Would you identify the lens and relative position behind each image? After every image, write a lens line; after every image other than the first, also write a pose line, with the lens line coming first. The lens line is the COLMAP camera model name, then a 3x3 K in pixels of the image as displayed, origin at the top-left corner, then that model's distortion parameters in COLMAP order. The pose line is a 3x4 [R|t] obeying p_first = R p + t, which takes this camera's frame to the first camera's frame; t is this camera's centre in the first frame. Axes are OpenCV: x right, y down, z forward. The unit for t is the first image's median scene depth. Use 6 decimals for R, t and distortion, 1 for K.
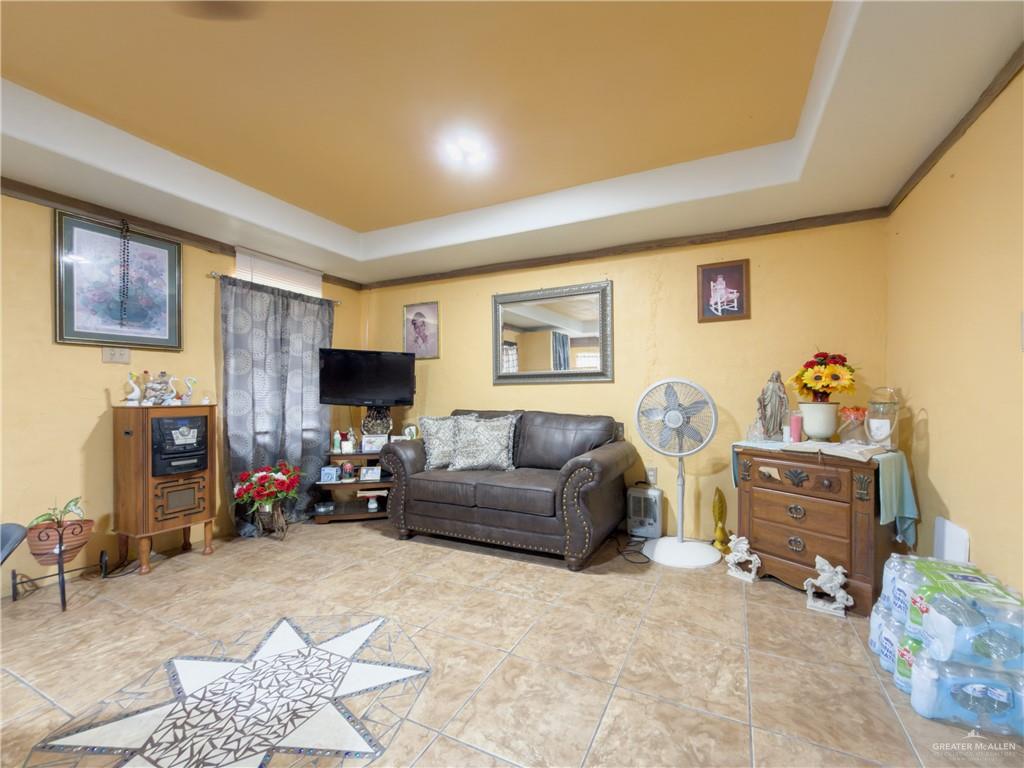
lens RADIAL K [[408.7, 0, 516.5], [0, 408.7, 390.2], [0, 0, 1]] dist [-0.000693, 0.000259]
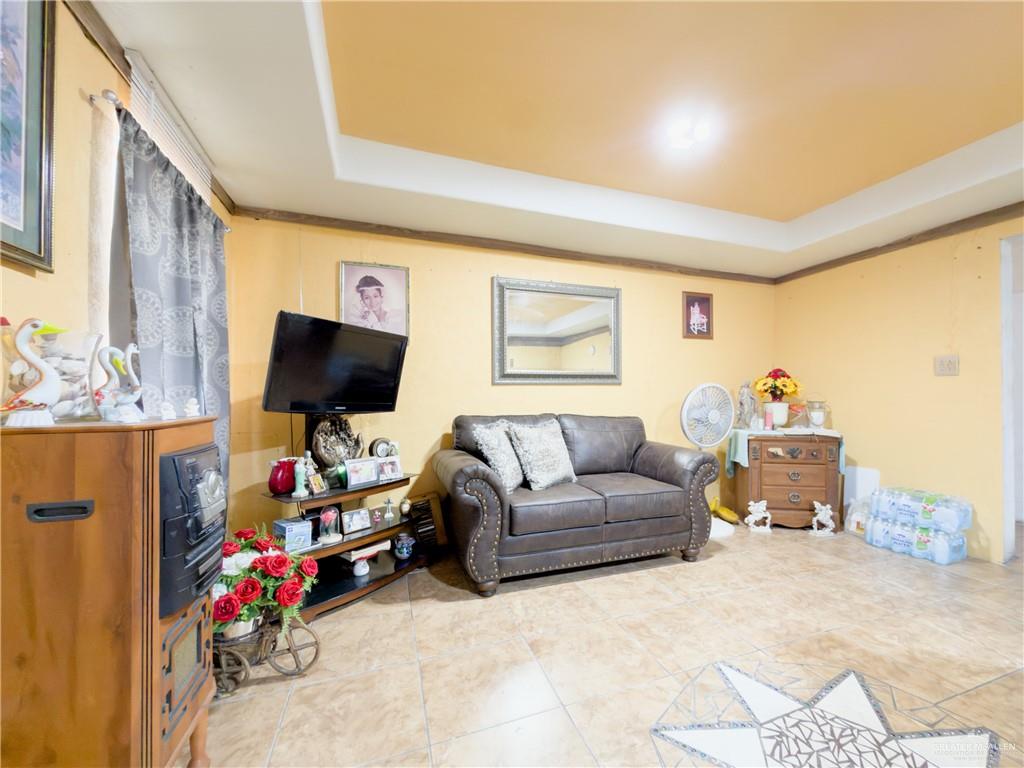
lens RADIAL K [[434.1, 0, 513.1], [0, 434.1, 387.3], [0, 0, 1]] dist [-0.000465, 0.000267]
pose [[0.702332, 0.018216, 0.711616, -0.917413], [-0.010419, 0.999828, -0.015311, 0.008997], [-0.711773, 0.003340, 0.702402, 0.491033]]
